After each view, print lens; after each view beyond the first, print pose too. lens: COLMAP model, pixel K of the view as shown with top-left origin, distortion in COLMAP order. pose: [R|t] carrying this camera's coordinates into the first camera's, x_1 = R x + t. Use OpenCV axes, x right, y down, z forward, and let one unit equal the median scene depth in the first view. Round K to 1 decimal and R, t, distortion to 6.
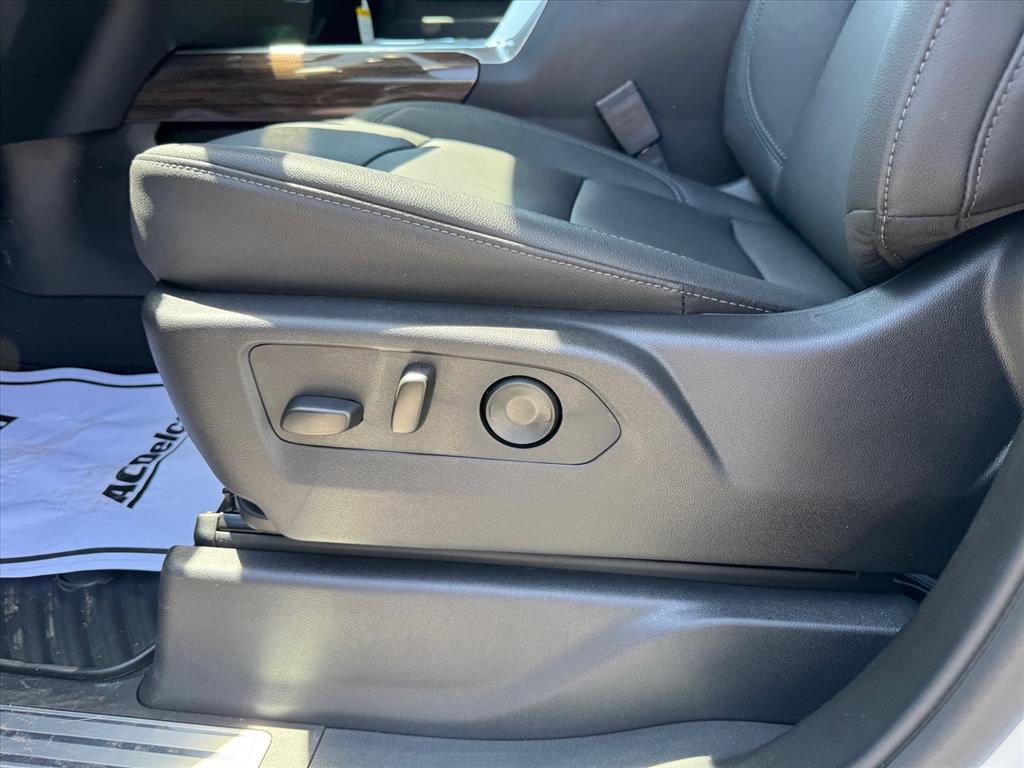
lens RADIAL K [[729.6, 0, 473.2], [0, 729.6, 385.6], [0, 0, 1]] dist [-0.007857, -0.001542]
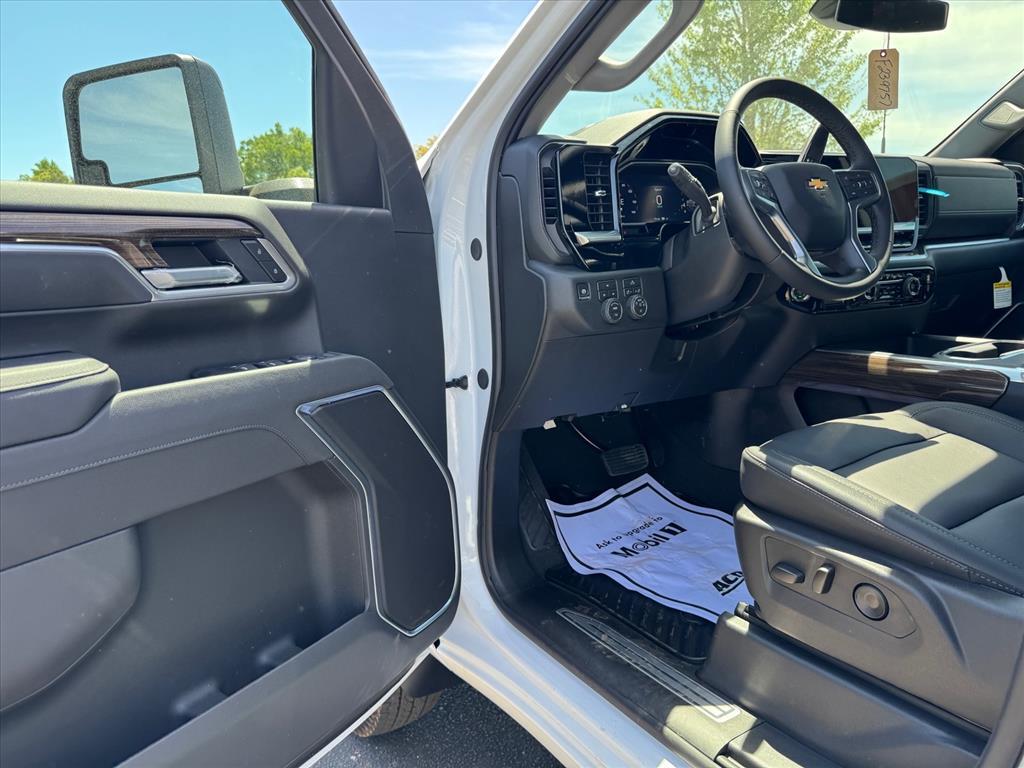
lens RADIAL K [[735.8, 0, 512.0], [0, 735.8, 384.0], [0, 0, 1]] dist [0.003409, -0.002086]
pose [[0.654978, 0.126666, -0.744956, 0.743385], [-0.261834, 0.962819, -0.066500, -0.129568], [0.708835, 0.238611, 0.663790, -1.120089]]
